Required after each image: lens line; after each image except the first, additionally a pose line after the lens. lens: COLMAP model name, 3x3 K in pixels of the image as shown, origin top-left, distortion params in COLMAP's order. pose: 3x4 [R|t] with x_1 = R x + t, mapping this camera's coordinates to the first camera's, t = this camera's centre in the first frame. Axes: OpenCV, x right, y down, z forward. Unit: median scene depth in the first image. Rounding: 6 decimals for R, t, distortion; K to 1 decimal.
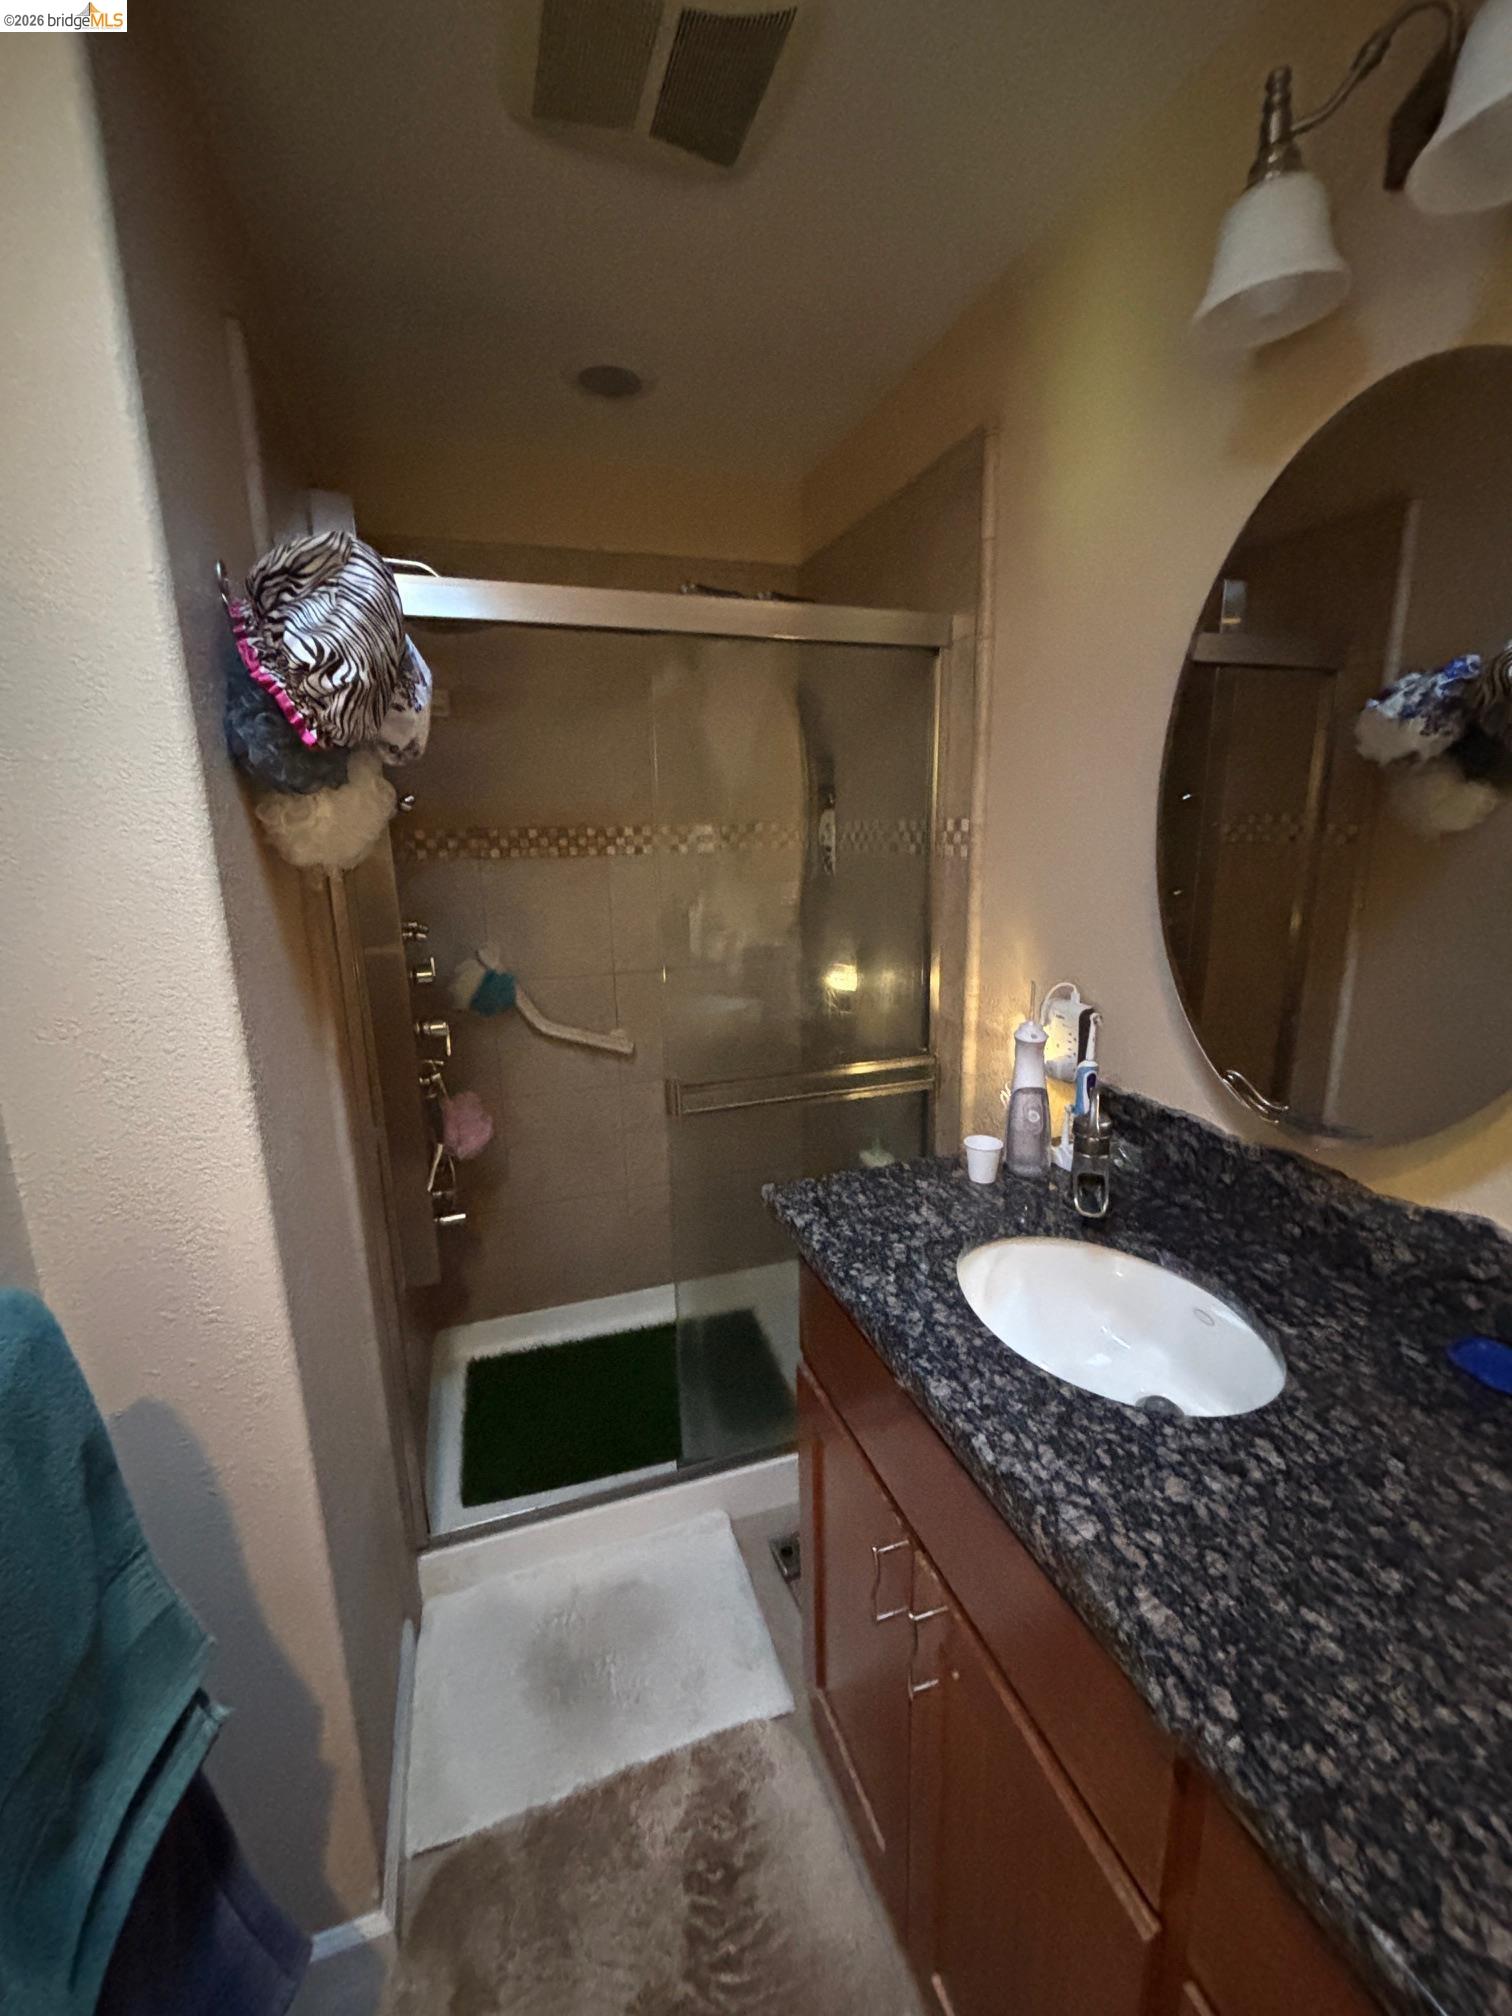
lens RADIAL K [[818.2, 0, 754.7], [0, 818.2, 1006.2], [0, 0, 1]] dist [0.001839, 0.000028]
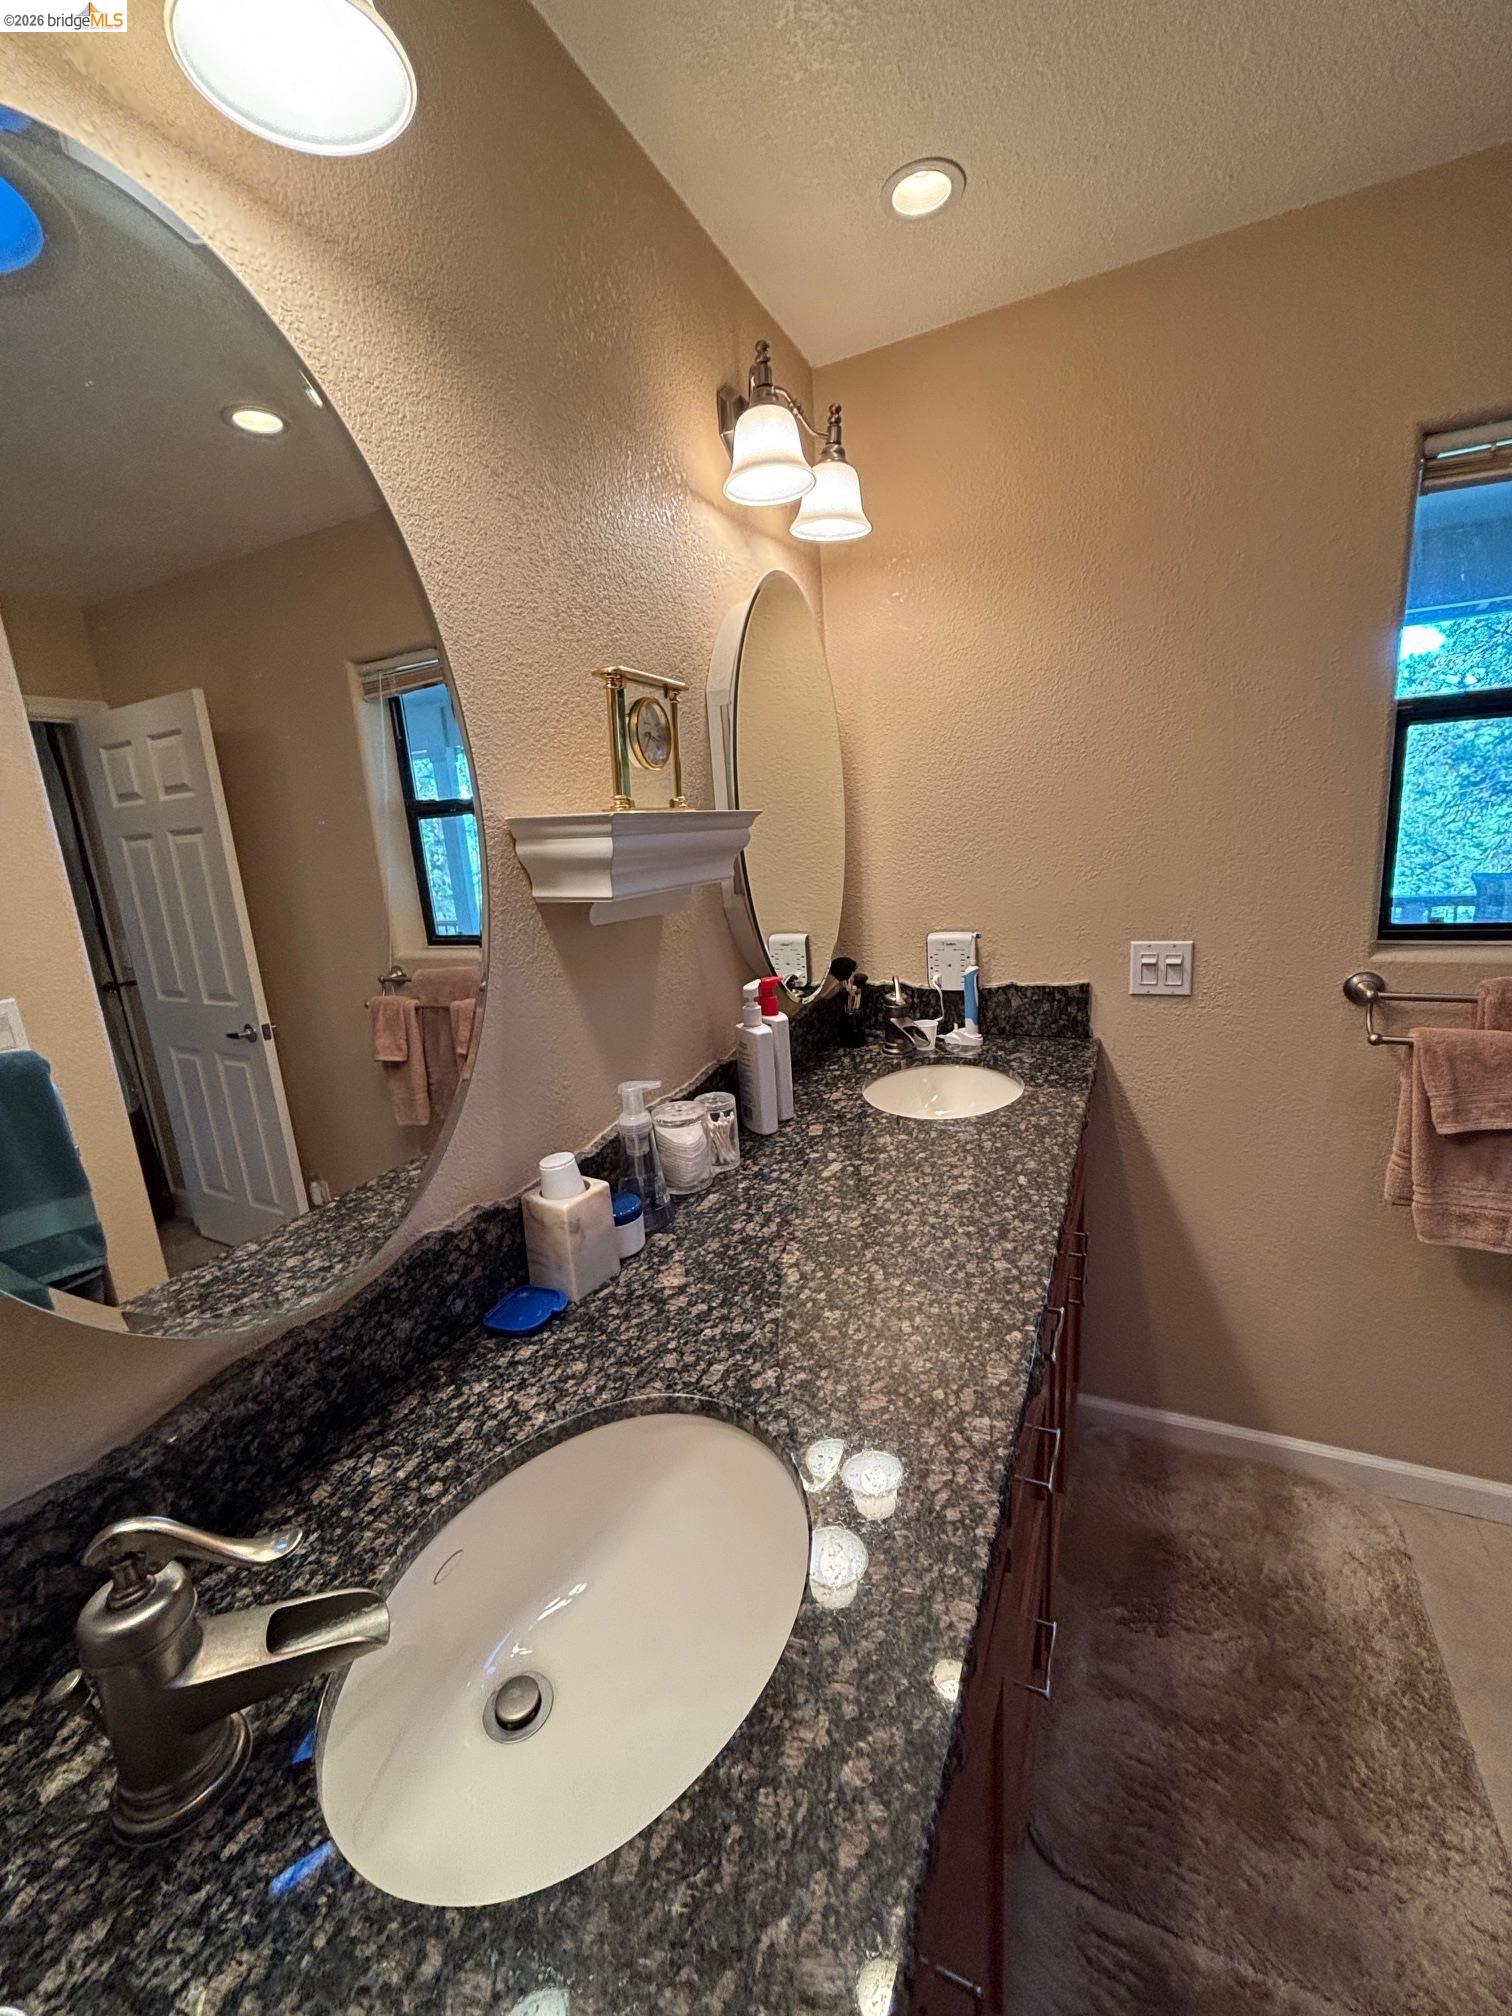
lens RADIAL K [[818.2, 0, 753.4], [0, 818.2, 1009.6], [0, 0, 1]] dist [0.001839, 0.000028]
pose [[-0.717021, -0.087016, 0.691598, -0.073291], [0.232090, 0.905762, 0.354583, -0.259716], [-0.657278, 0.414757, -0.629255, 1.264549]]
